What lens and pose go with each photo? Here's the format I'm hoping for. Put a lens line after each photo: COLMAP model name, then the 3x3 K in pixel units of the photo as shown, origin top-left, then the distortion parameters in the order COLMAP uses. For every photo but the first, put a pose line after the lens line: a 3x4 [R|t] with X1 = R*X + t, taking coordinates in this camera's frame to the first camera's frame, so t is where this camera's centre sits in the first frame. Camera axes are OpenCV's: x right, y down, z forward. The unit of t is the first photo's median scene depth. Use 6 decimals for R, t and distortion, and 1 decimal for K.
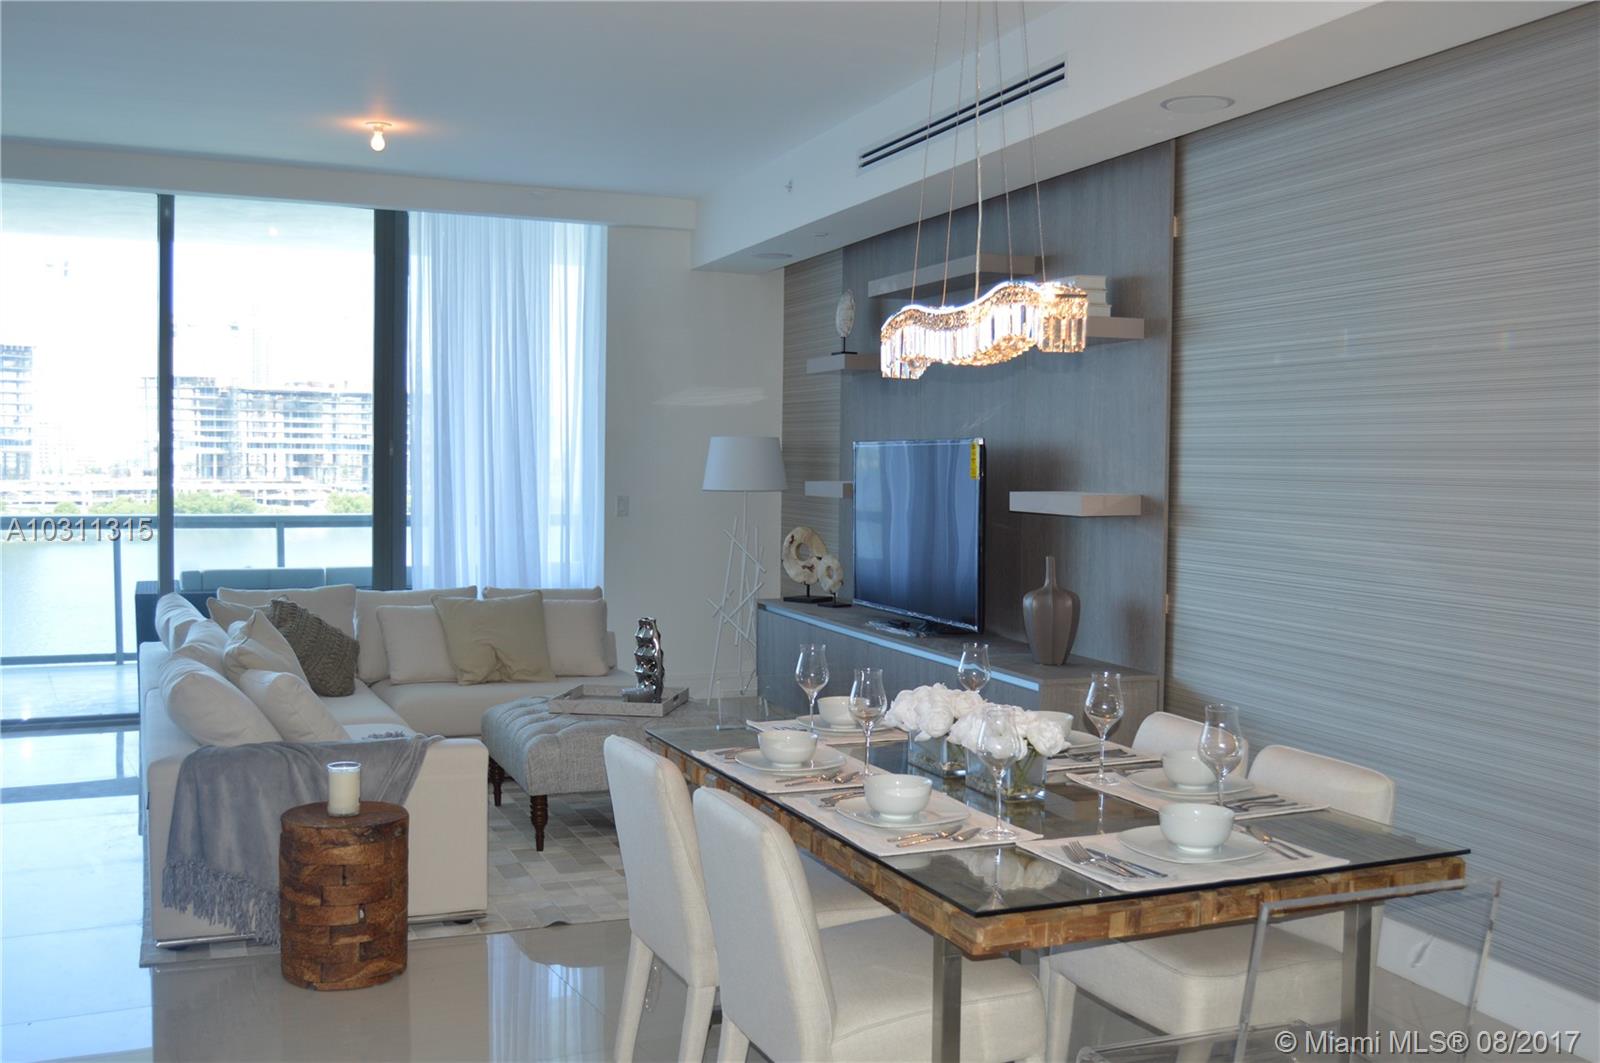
lens RADIAL K [[1512.1, 0, 800.0], [0, 1512.1, 531.5], [0, 0, 1]] dist [-0.000477, -0.000623]
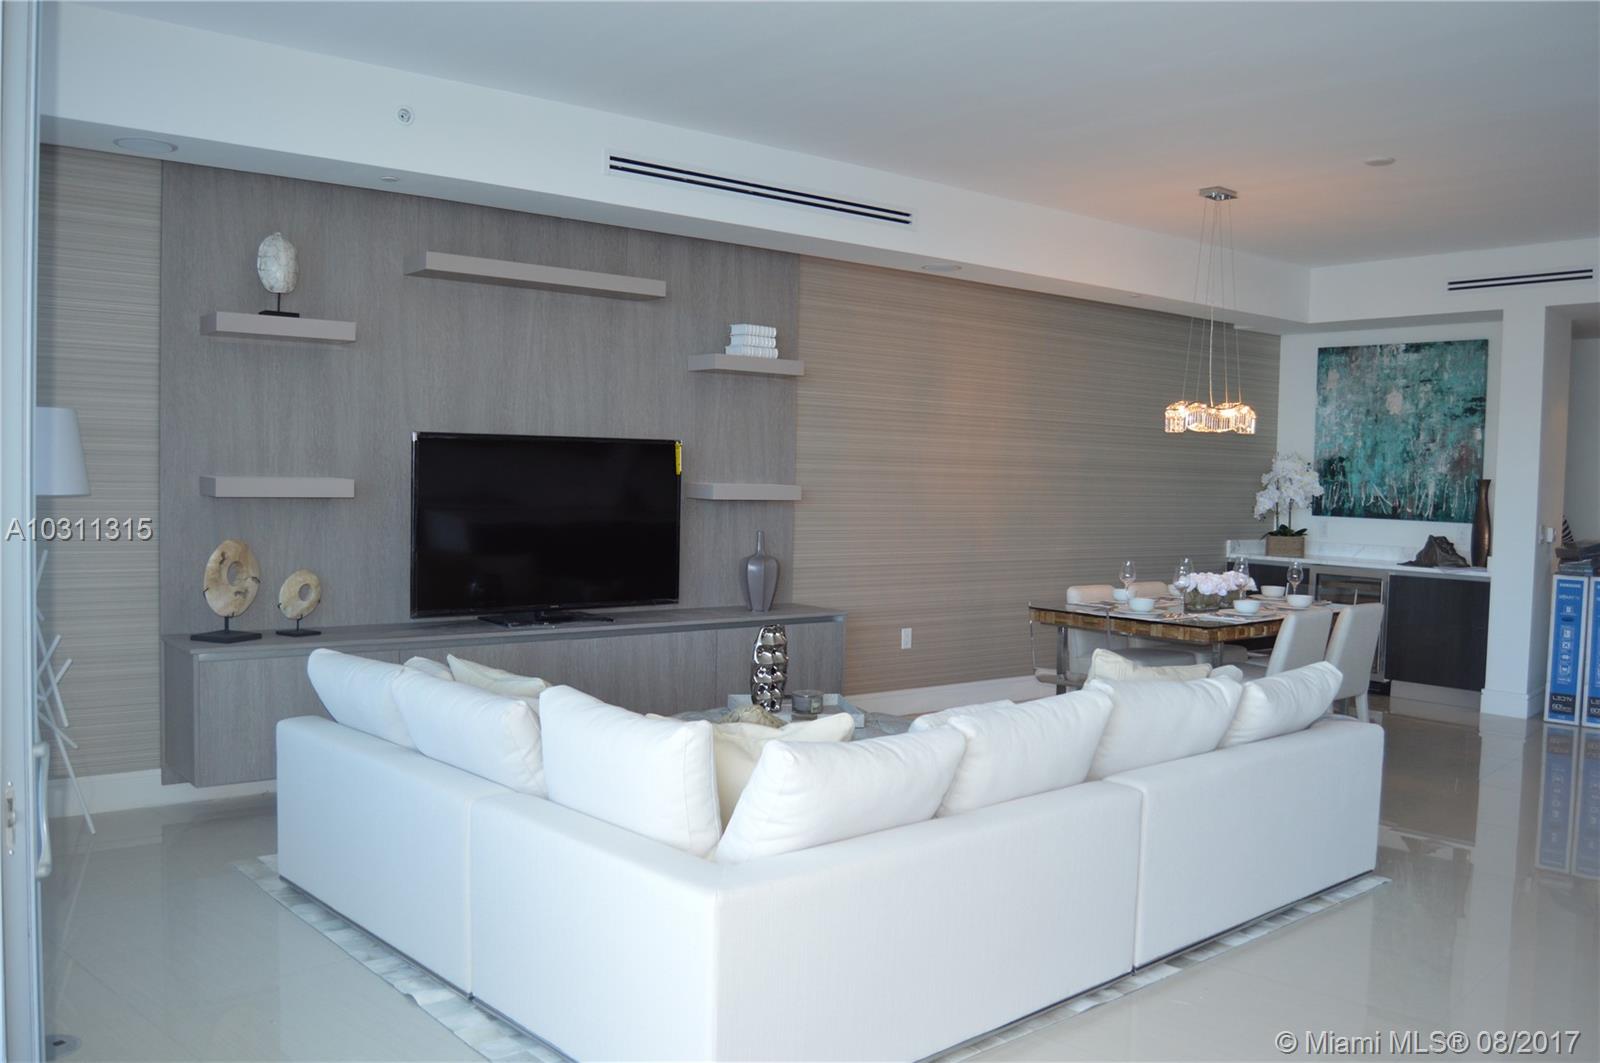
lens RADIAL K [[1353.5, 0, 800.0], [0, 1353.5, 531.5], [0, 0, 1]] dist [-0.076746, 0.007671]
pose [[-0.297339, -0.056892, 0.953075, -0.723344], [0.020495, 0.997613, 0.065944, -0.045409], [-0.954552, 0.039141, -0.295464, 0.960909]]
